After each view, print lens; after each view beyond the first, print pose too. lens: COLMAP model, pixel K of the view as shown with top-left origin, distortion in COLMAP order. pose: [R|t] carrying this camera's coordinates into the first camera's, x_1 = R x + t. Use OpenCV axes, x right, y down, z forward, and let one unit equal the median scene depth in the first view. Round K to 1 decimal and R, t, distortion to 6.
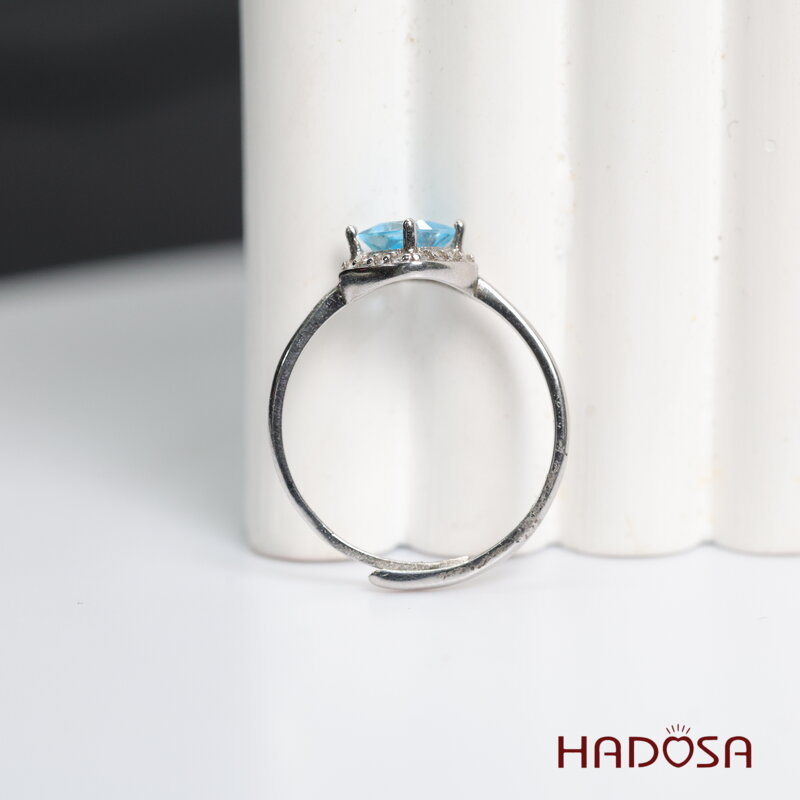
lens RADIAL K [[3185.8, 0, 400.4], [0, 3185.8, 399.3], [0, 0, 1]] dist [0.210099, 0.000000]
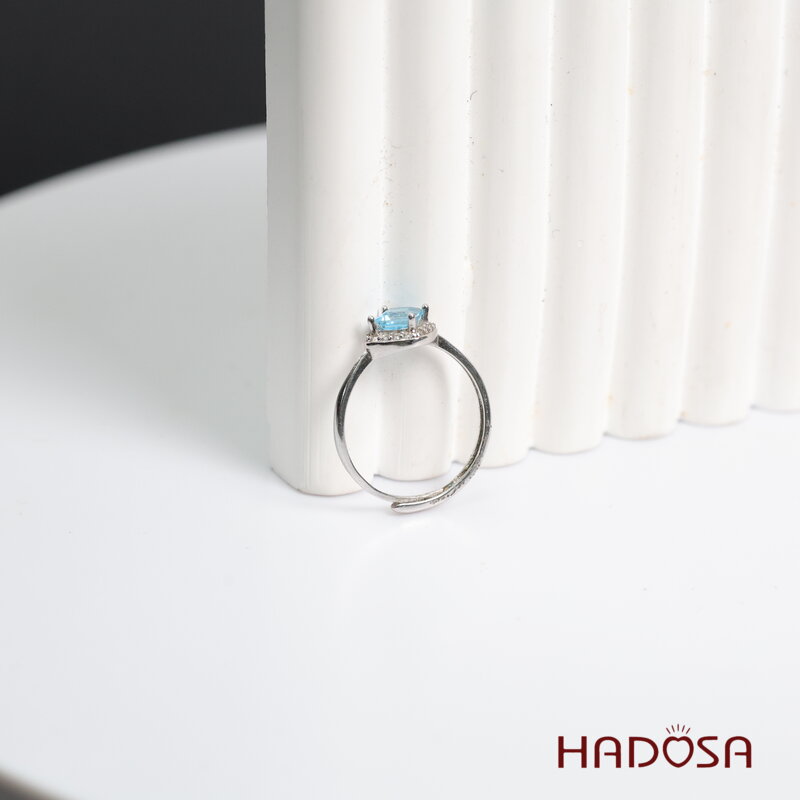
lens RADIAL K [[3185.8, 0, 399.9], [0, 3185.8, 400.4], [0, 0, 1]] dist [0.210099, 0.000000]
pose [[0.919553, -0.136900, 0.368348, -0.649312], [0.069756, 0.979334, 0.189838, -0.338203], [-0.386725, -0.148872, 0.910100, -0.615180]]
